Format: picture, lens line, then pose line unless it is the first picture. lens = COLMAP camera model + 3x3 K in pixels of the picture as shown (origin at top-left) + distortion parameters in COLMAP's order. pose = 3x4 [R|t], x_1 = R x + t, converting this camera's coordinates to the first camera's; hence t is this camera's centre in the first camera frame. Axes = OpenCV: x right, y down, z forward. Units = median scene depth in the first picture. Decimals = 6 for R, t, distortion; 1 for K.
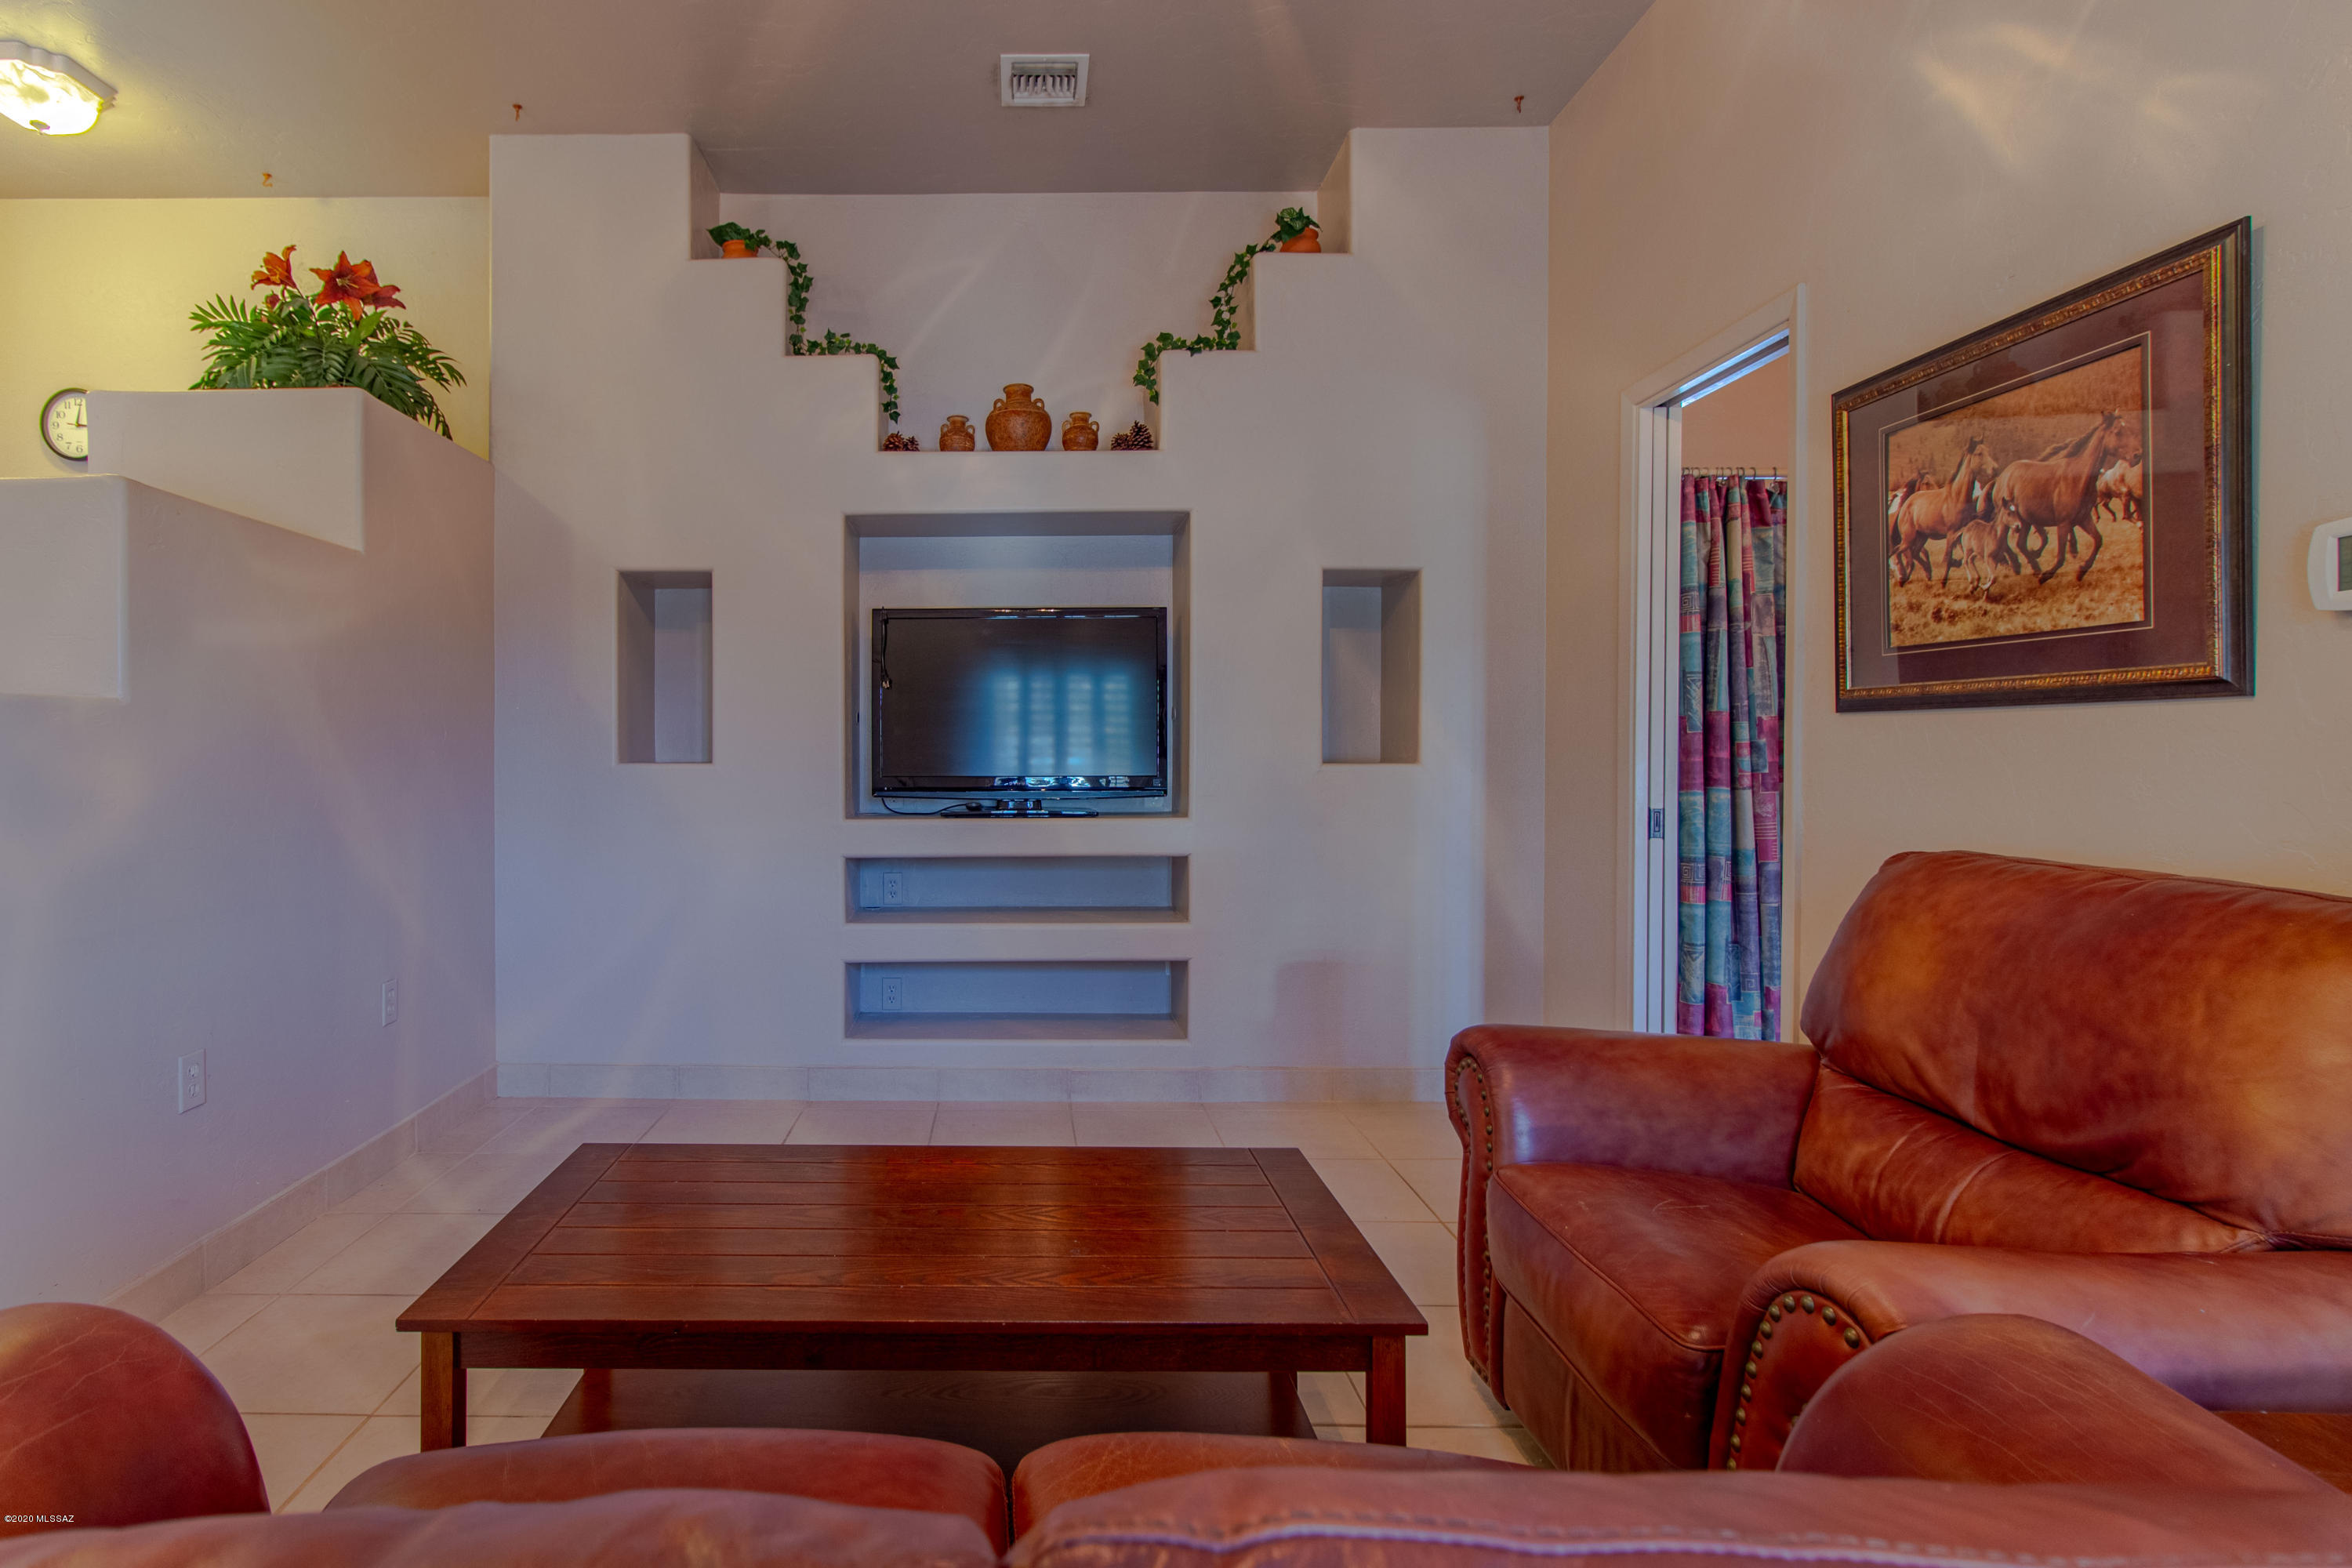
lens RADIAL K [[1193.7, 0, 997.5], [0, 1193.7, 772.2], [0, 0, 1]] dist [-0.002680, 0.001330]
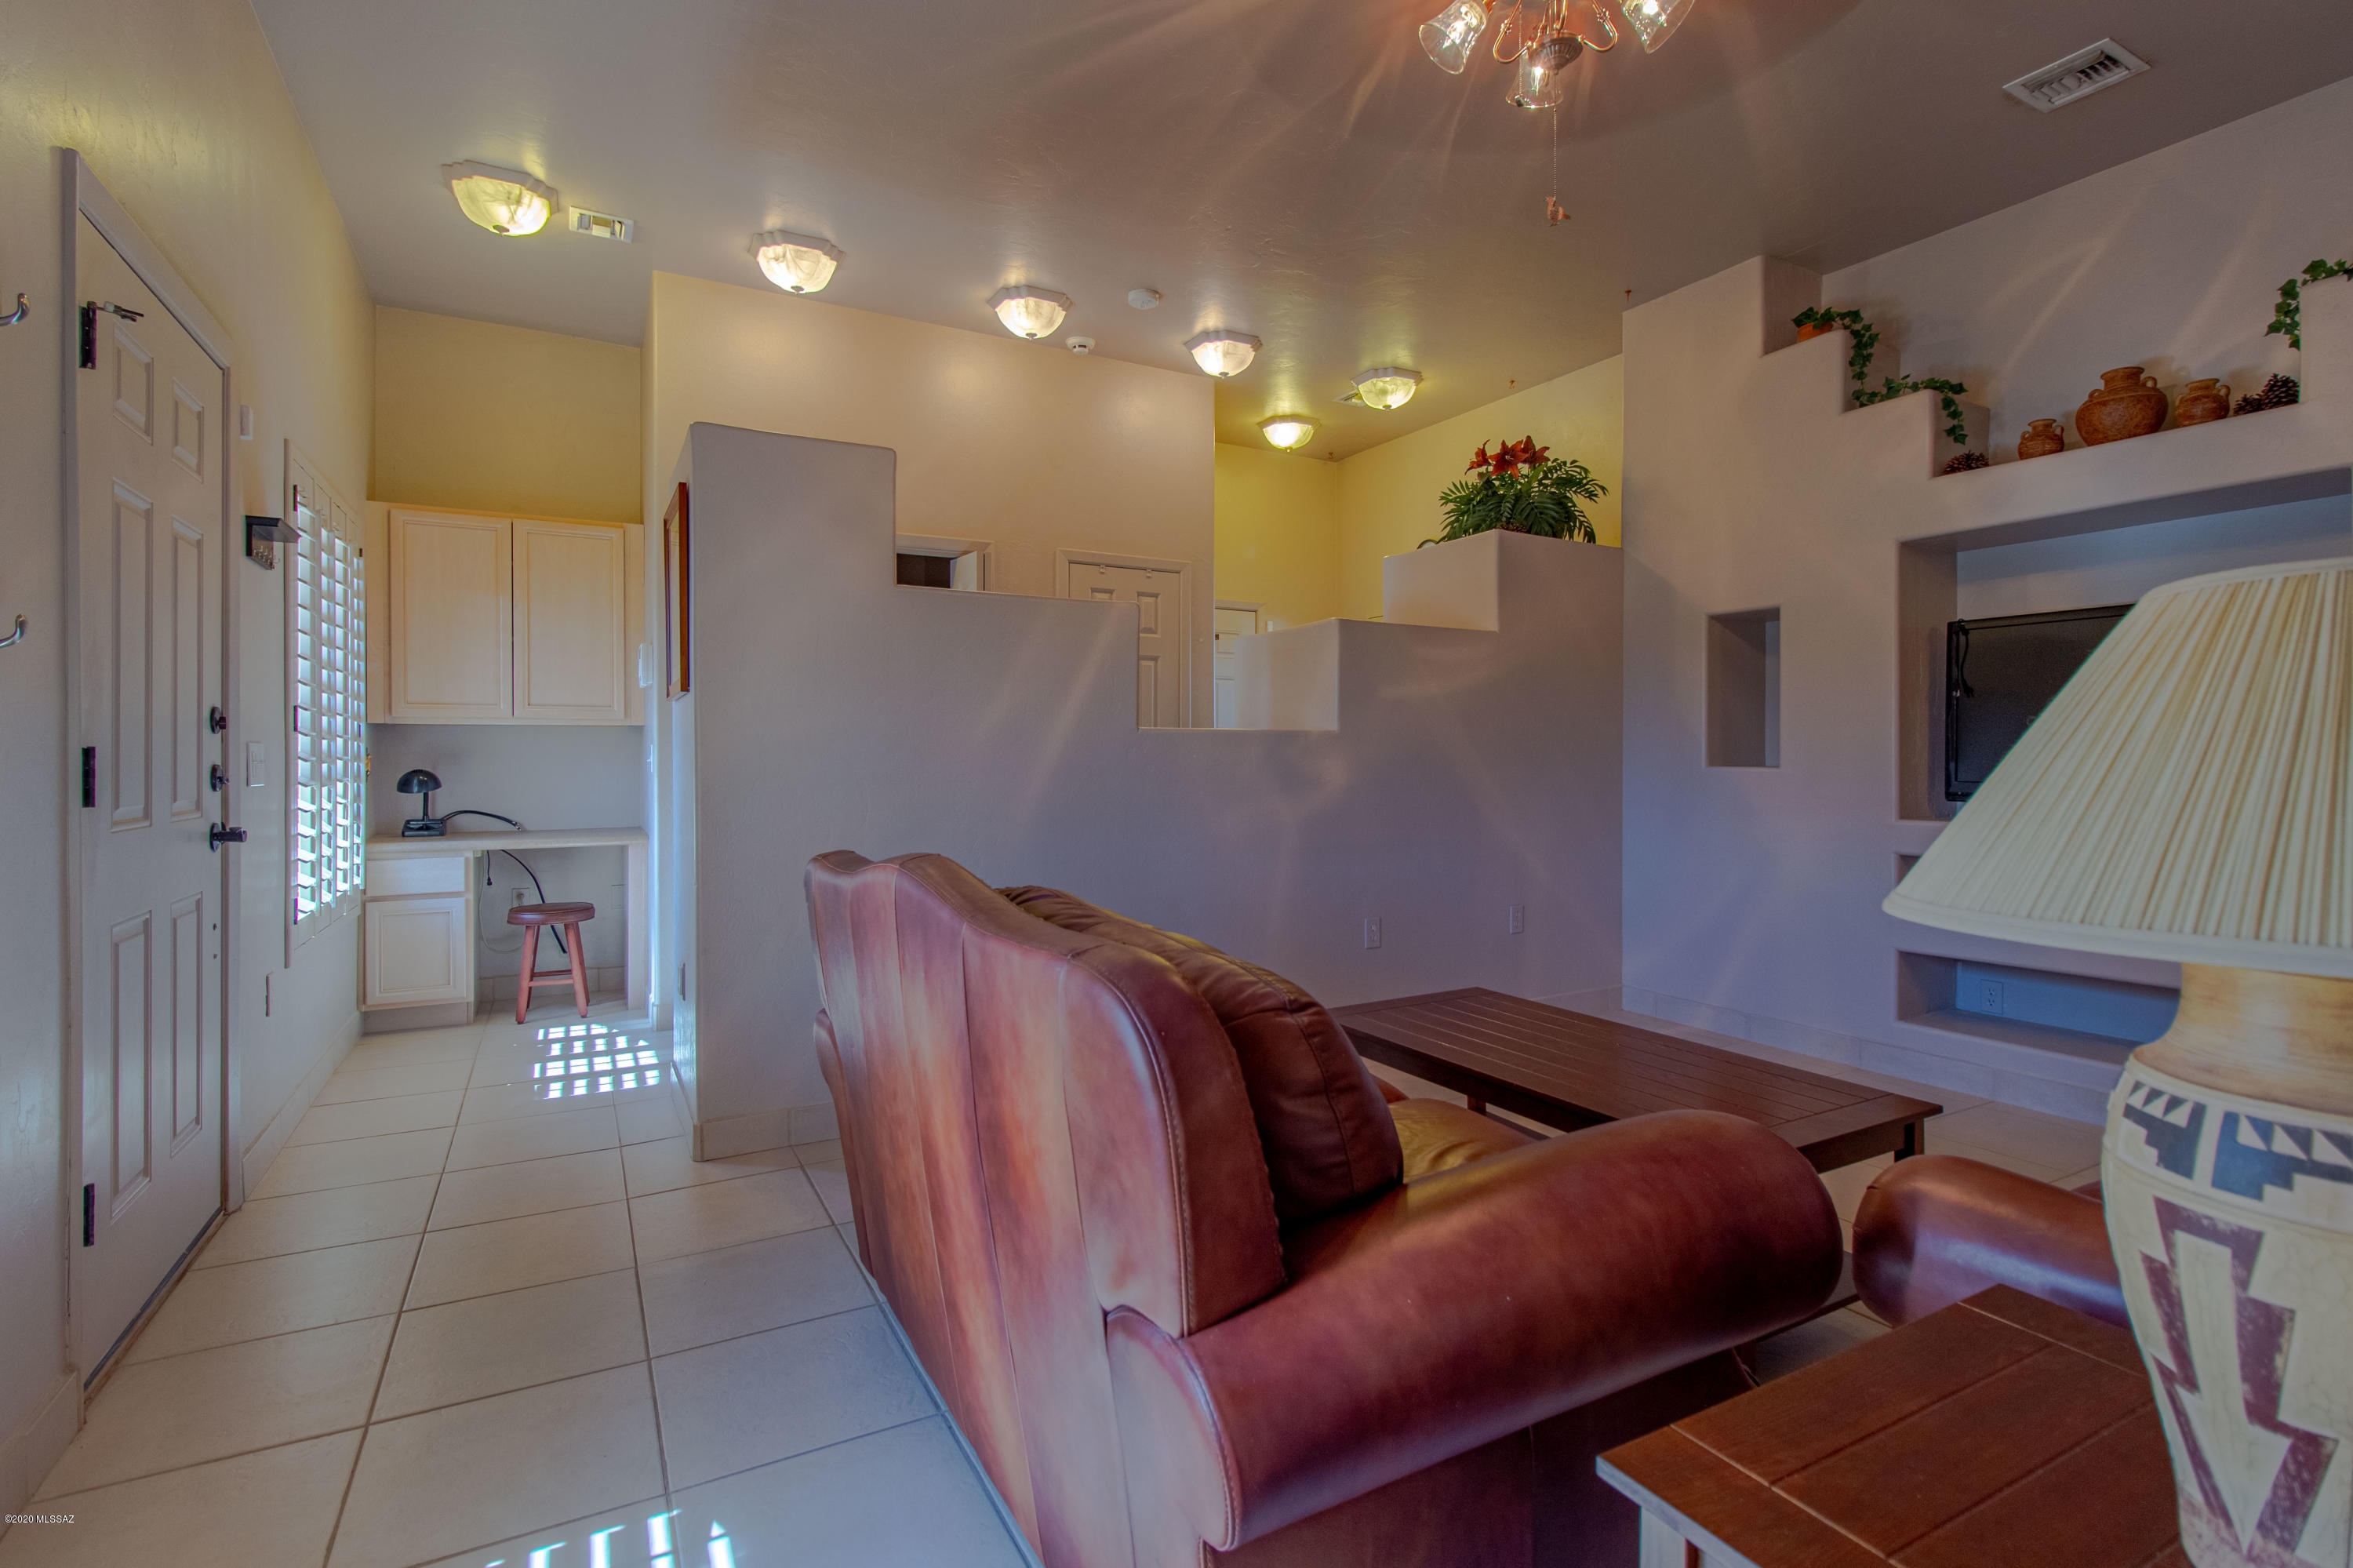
lens RADIAL K [[1080.0, 0, 1125.9], [0, 1080.0, 759.9], [0, 0, 1]] dist [-0.000677, -0.000069]
pose [[0.468753, 0.004737, -0.883316, 0.457723], [-0.016644, 0.999855, -0.003471, 0.000281], [0.883172, 0.016328, 0.468764, -0.099874]]
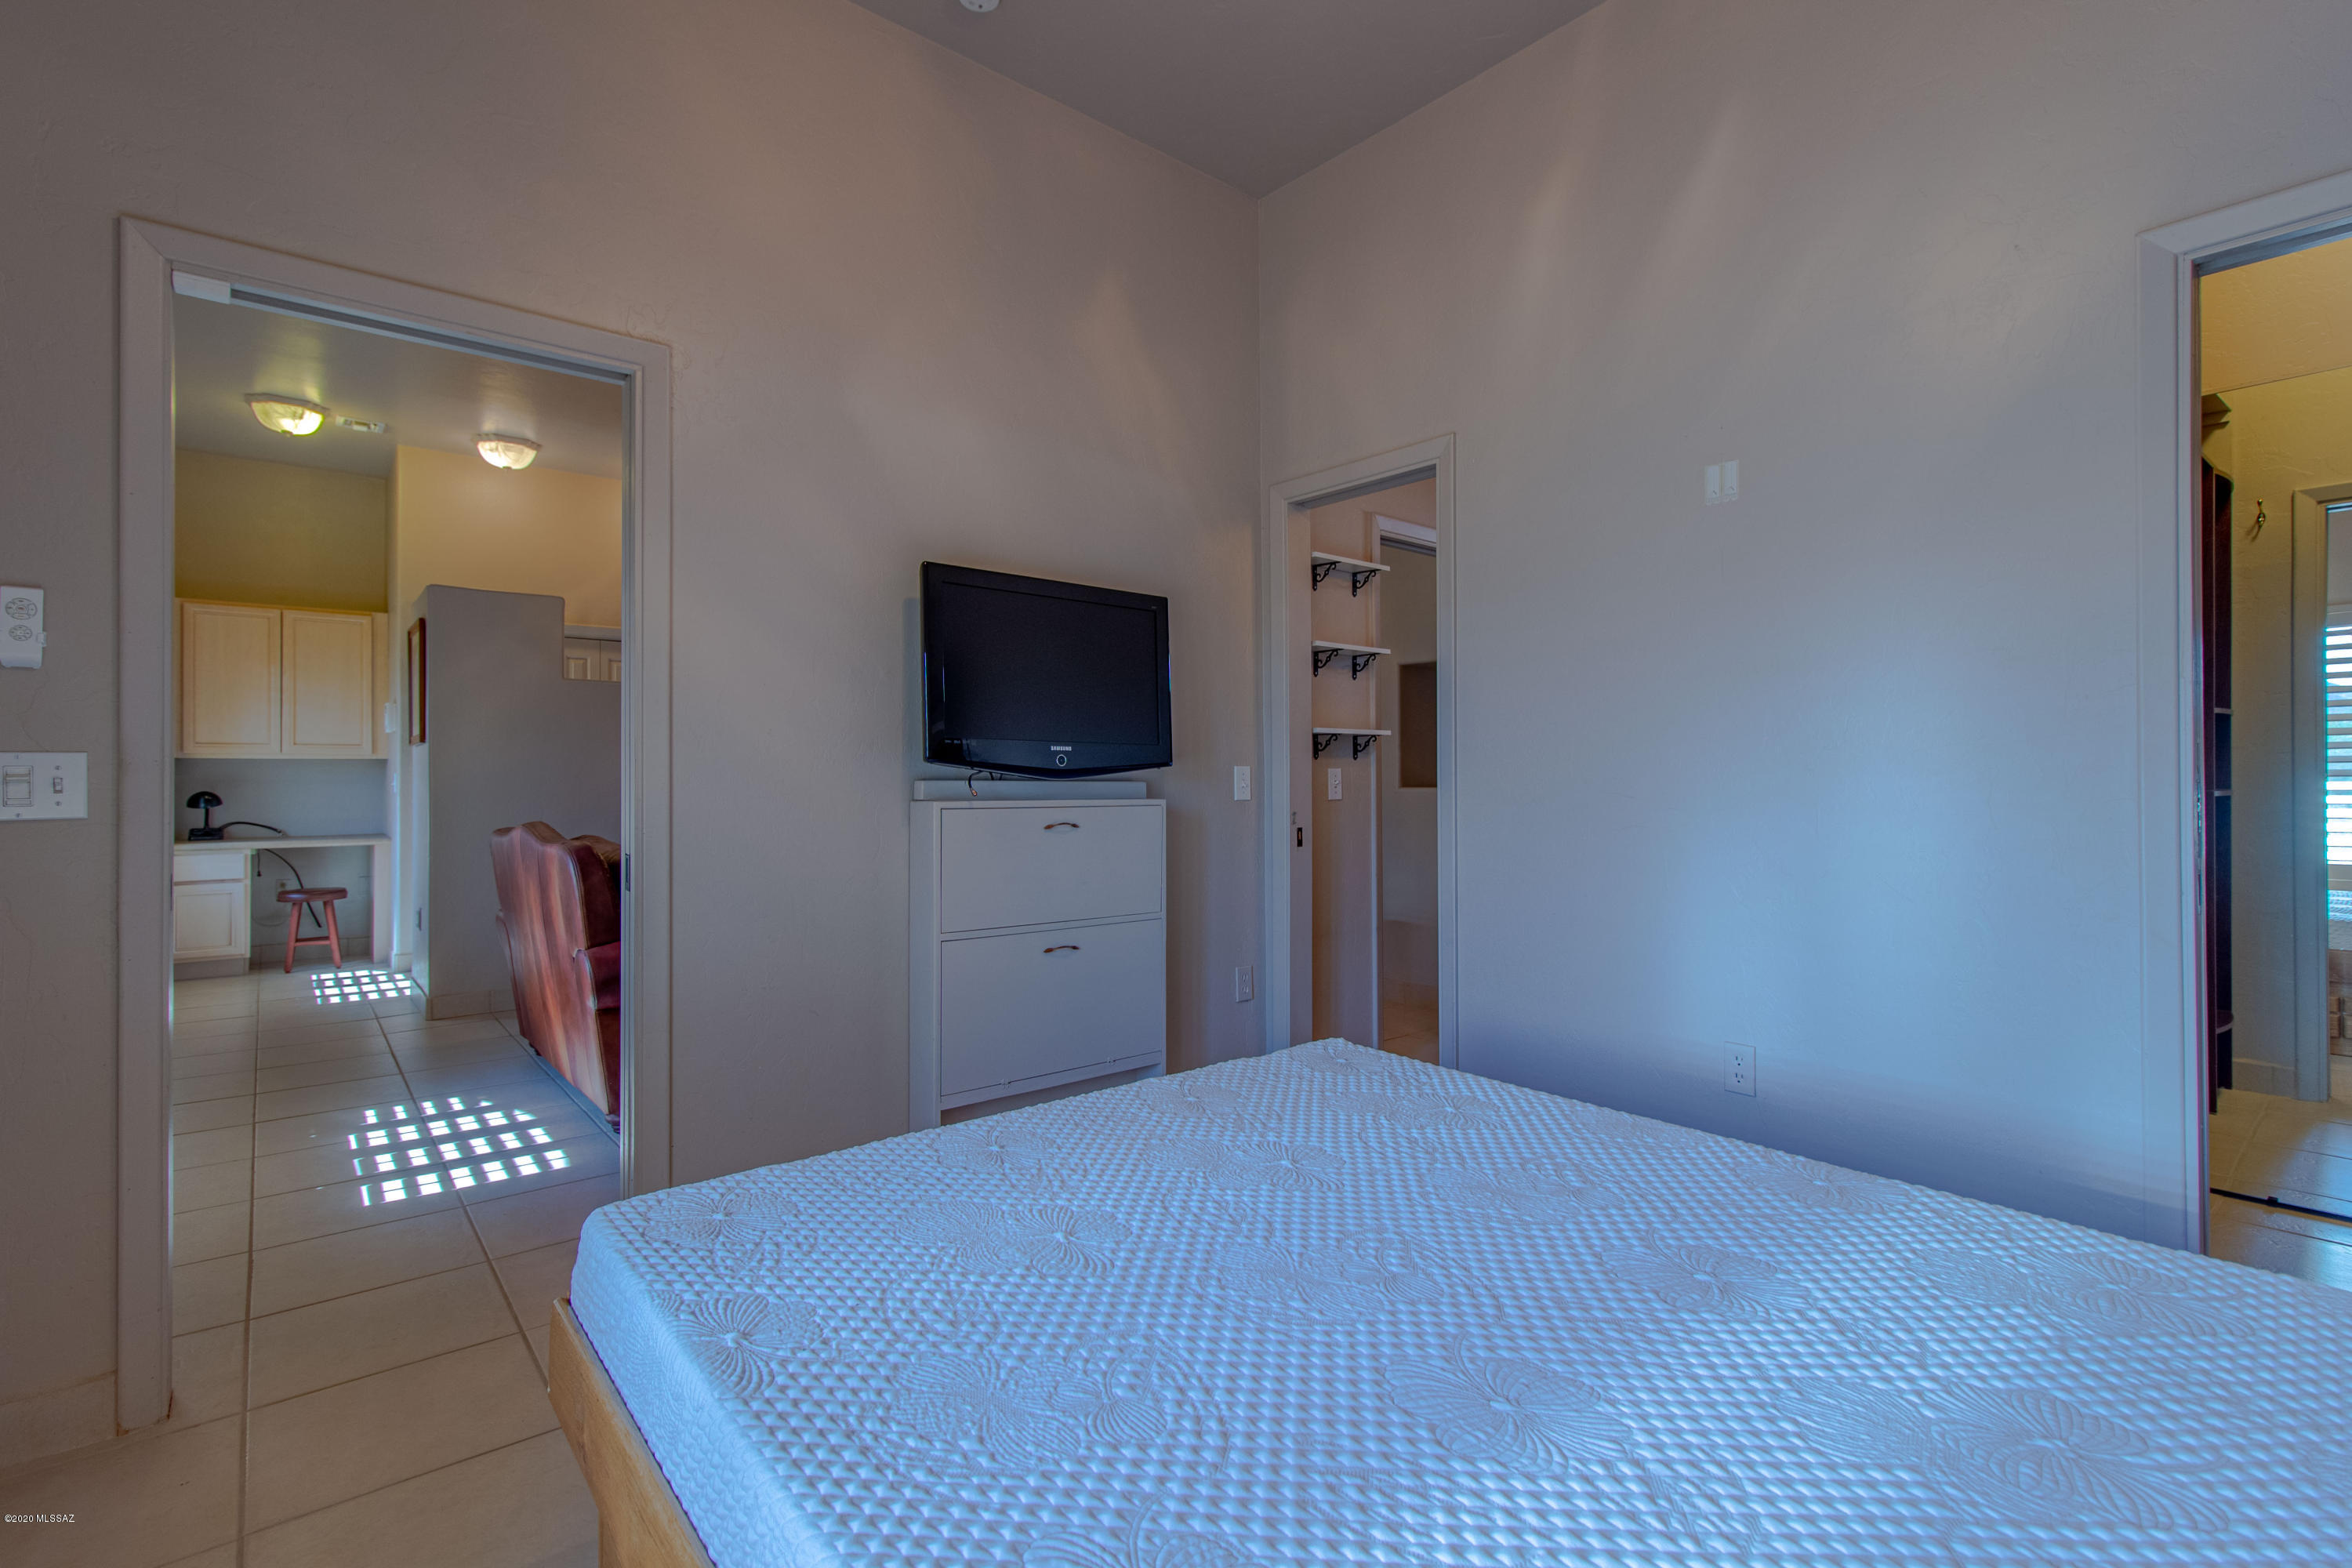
lens RADIAL K [[1091.9, 0, 1166.5], [0, 1091.9, 772.3], [0, 0, 1]] dist [-0.000383, -0.000375]
pose [[0.645476, -0.003475, -0.763772, 1.781810], [-0.014543, 0.999752, -0.016840, -0.004389], [0.763642, 0.021978, 0.645266, -0.241170]]
